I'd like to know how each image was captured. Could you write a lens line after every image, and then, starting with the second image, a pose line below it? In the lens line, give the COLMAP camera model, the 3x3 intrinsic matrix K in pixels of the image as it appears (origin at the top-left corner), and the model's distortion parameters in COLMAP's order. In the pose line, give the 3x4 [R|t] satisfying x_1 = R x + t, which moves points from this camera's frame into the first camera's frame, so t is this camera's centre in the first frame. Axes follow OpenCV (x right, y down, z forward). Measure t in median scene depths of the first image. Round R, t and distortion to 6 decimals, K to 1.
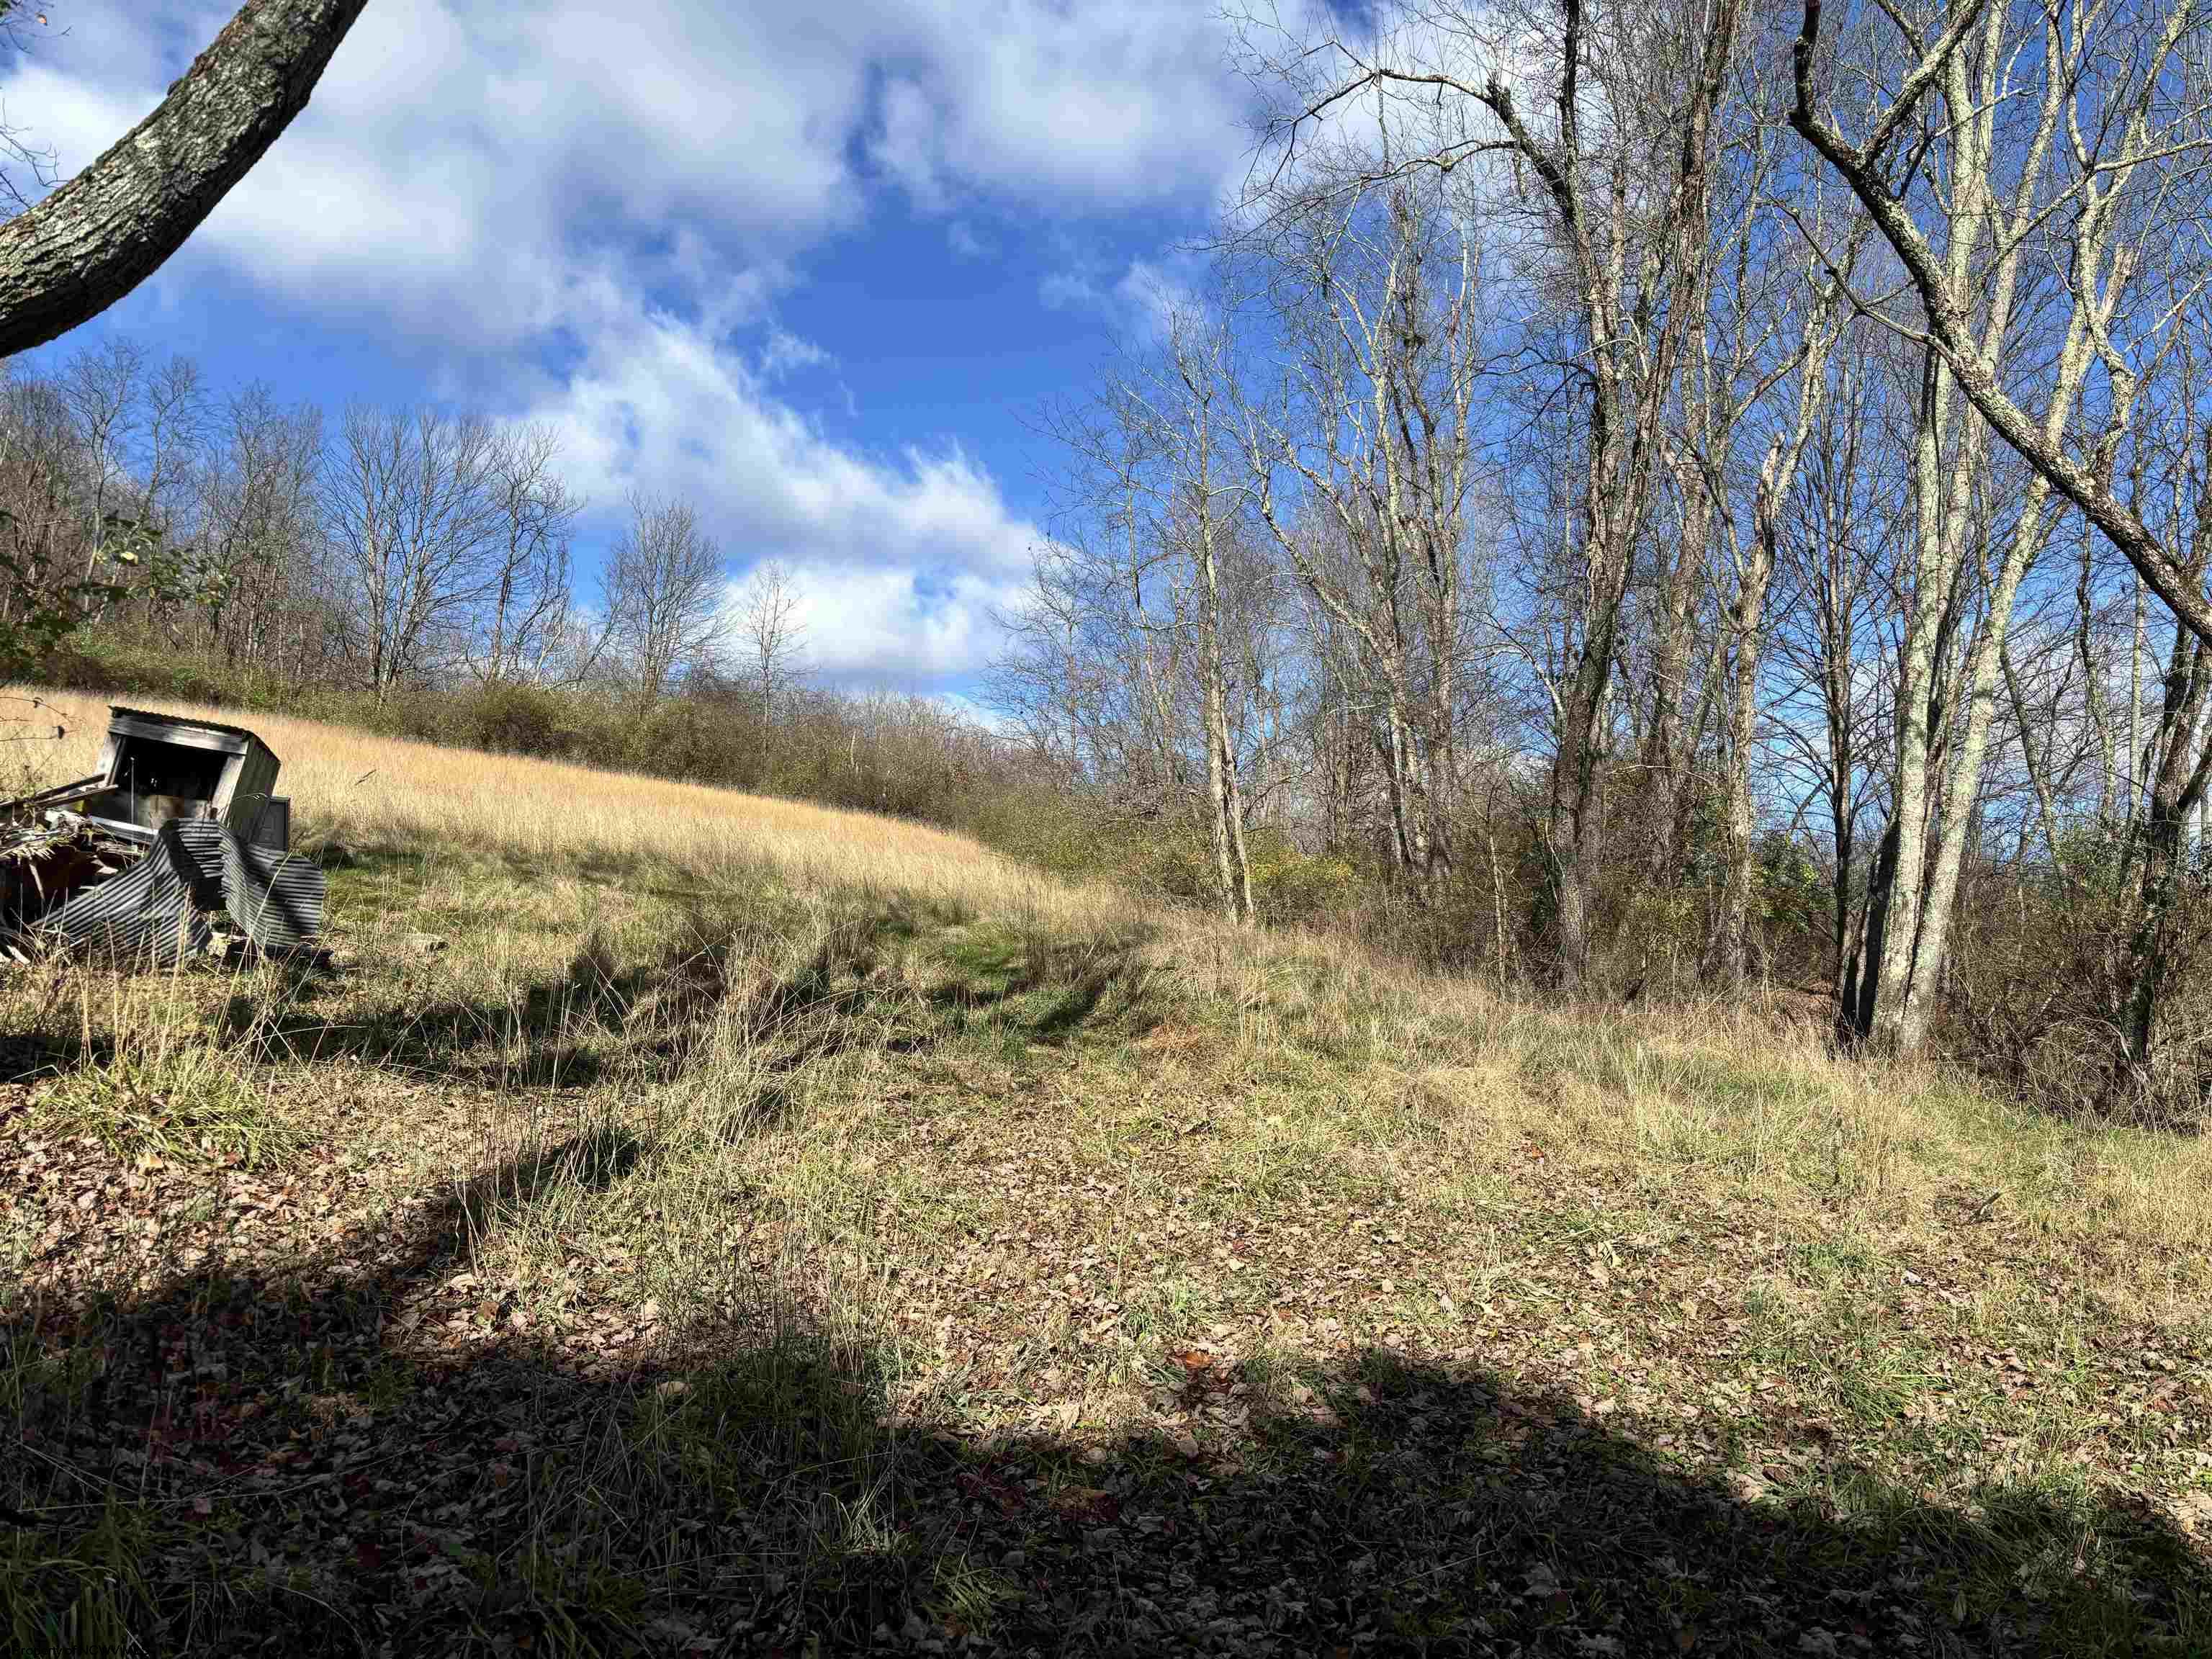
lens RADIAL K [[1660.9, 0, 1092.1], [0, 1660.9, 833.6], [0, 0, 1]] dist [0.031476, -0.039626]
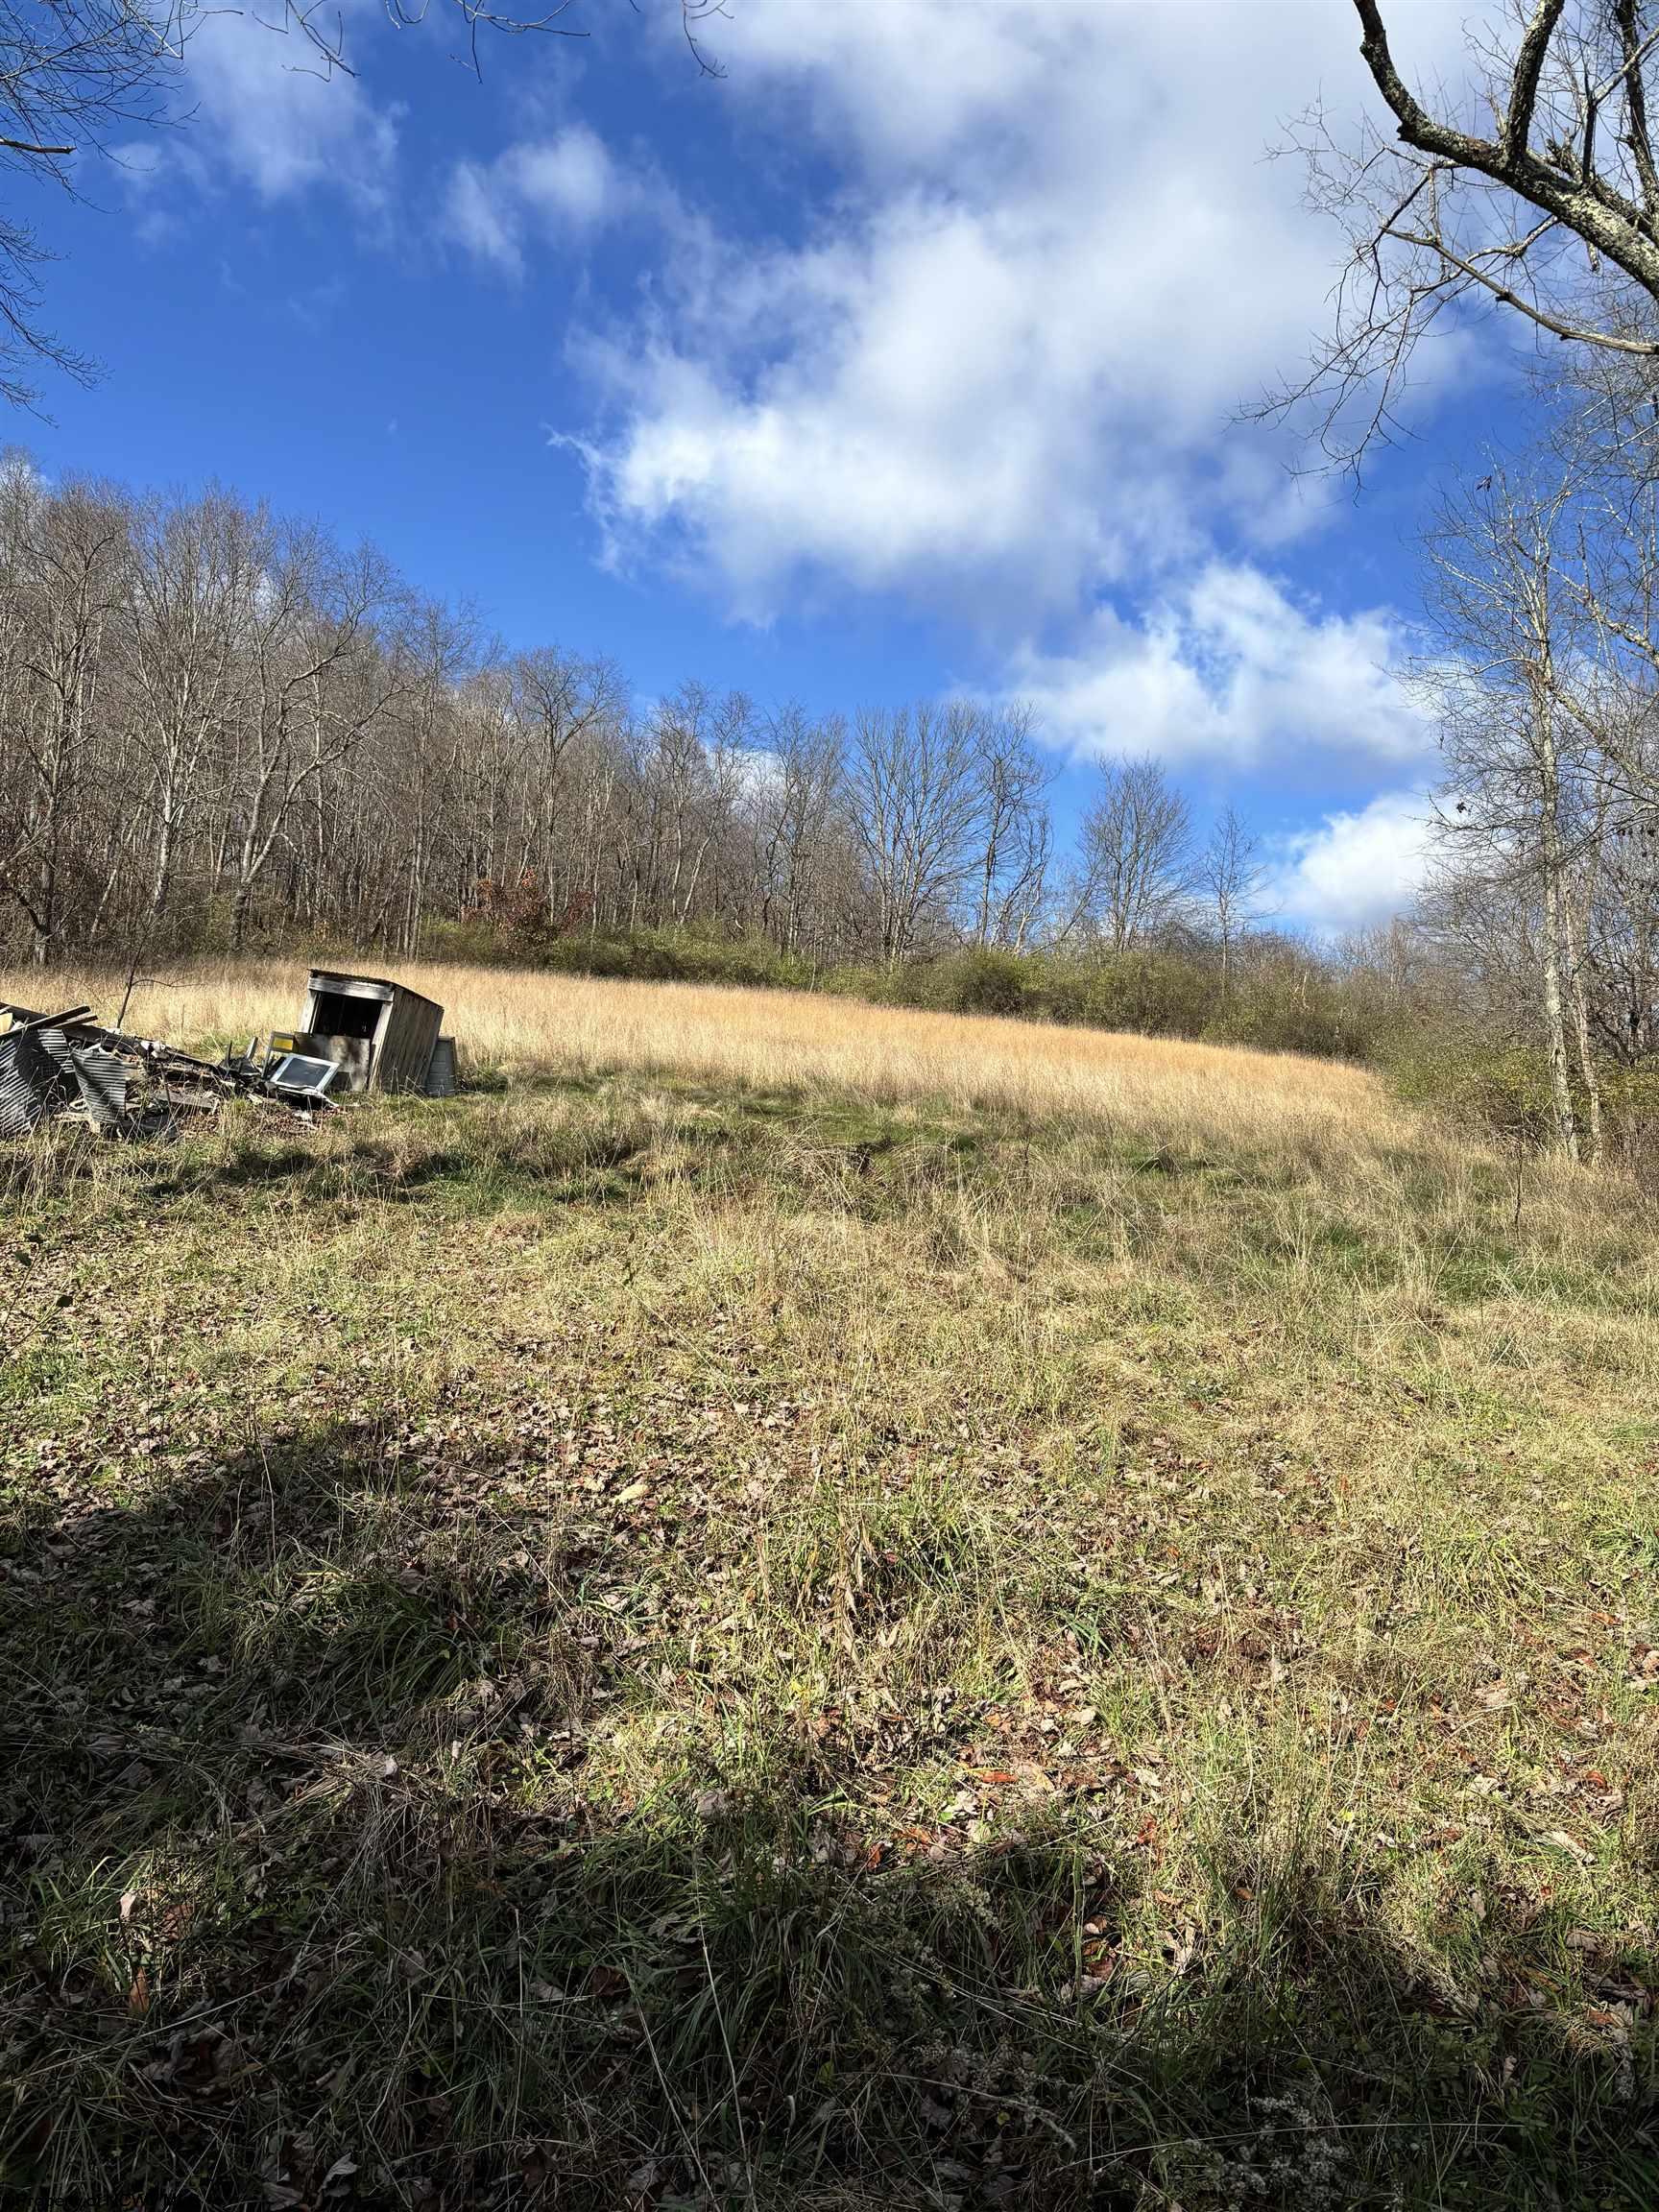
lens RADIAL K [[1660.9, 0, 835.9], [0, 1660.9, 1123.9], [0, 0, 1]] dist [0.031476, -0.039626]
pose [[0.874064, -0.017880, -0.485481, 0.346119], [0.026121, 0.999607, 0.010213, 0.036116], [0.485107, -0.021608, 0.874188, 0.065818]]
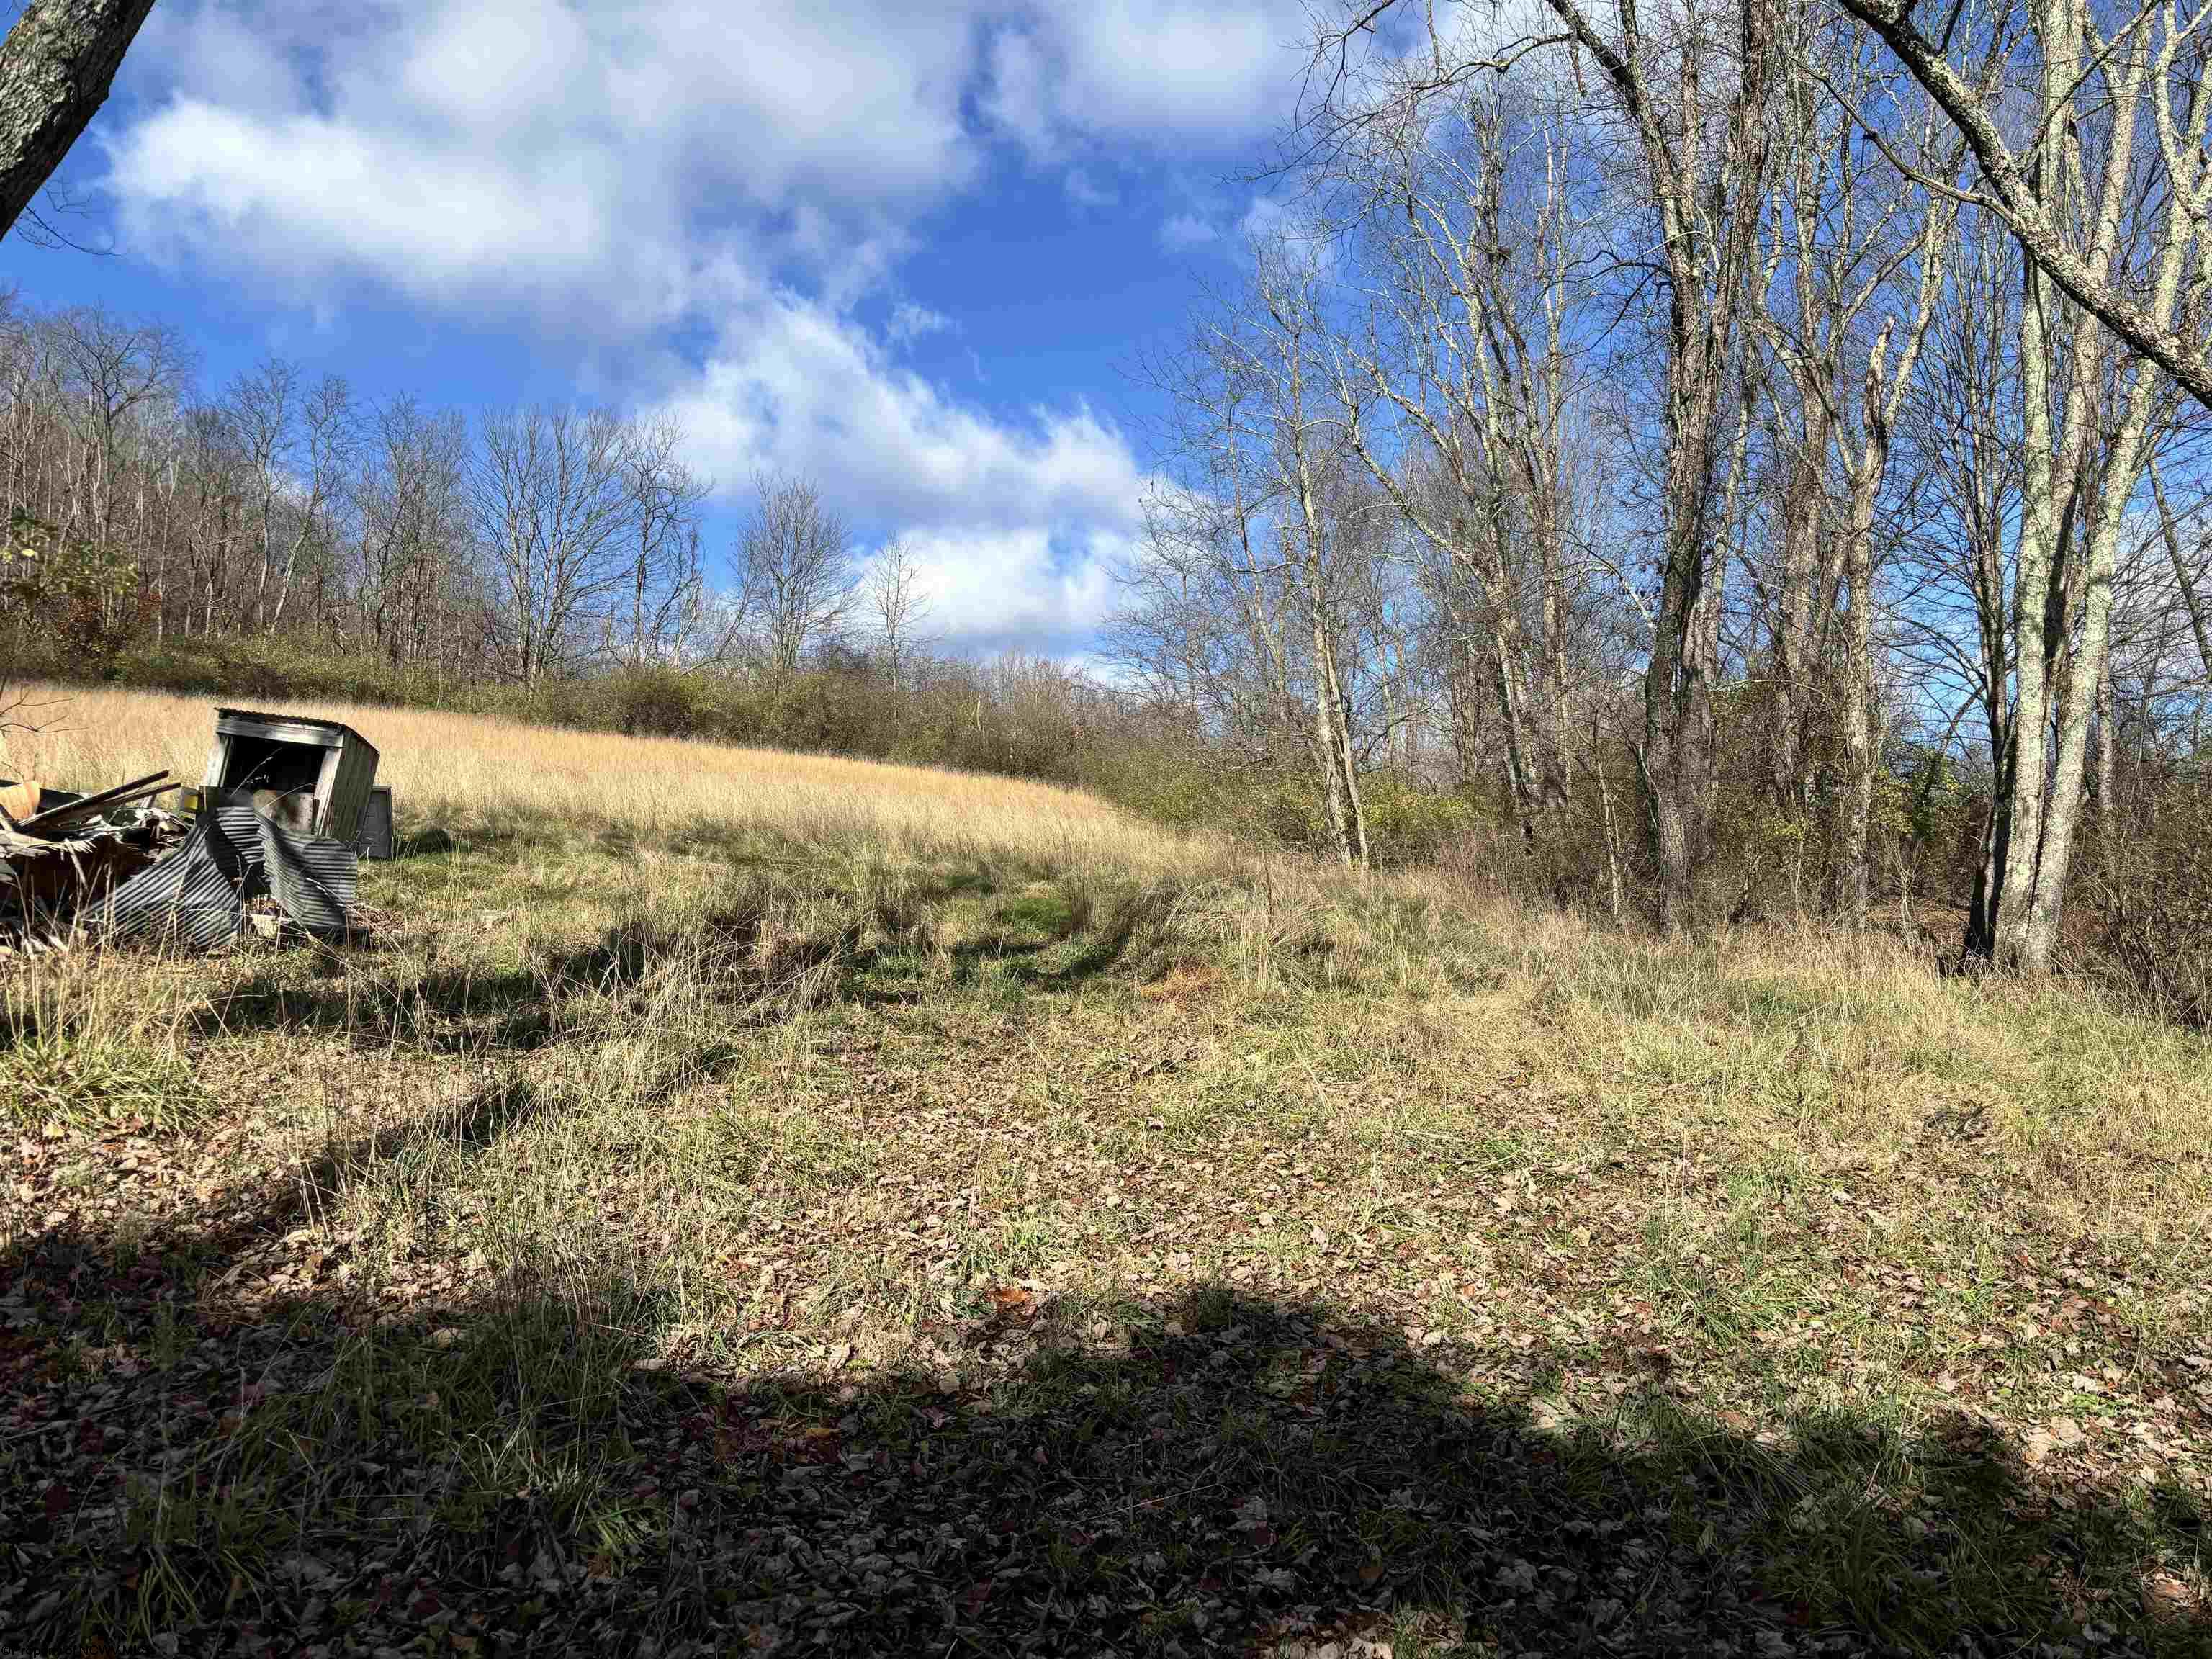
lens RADIAL K [[1660.9, 0, 1073.3], [0, 1660.9, 836.9], [0, 0, 1]] dist [0.031476, -0.039626]
pose [[0.993497, -0.048806, -0.102863, 0.046339], [0.051765, 0.998313, 0.026293, 0.004377], [0.101406, -0.031447, 0.994348, 0.007423]]
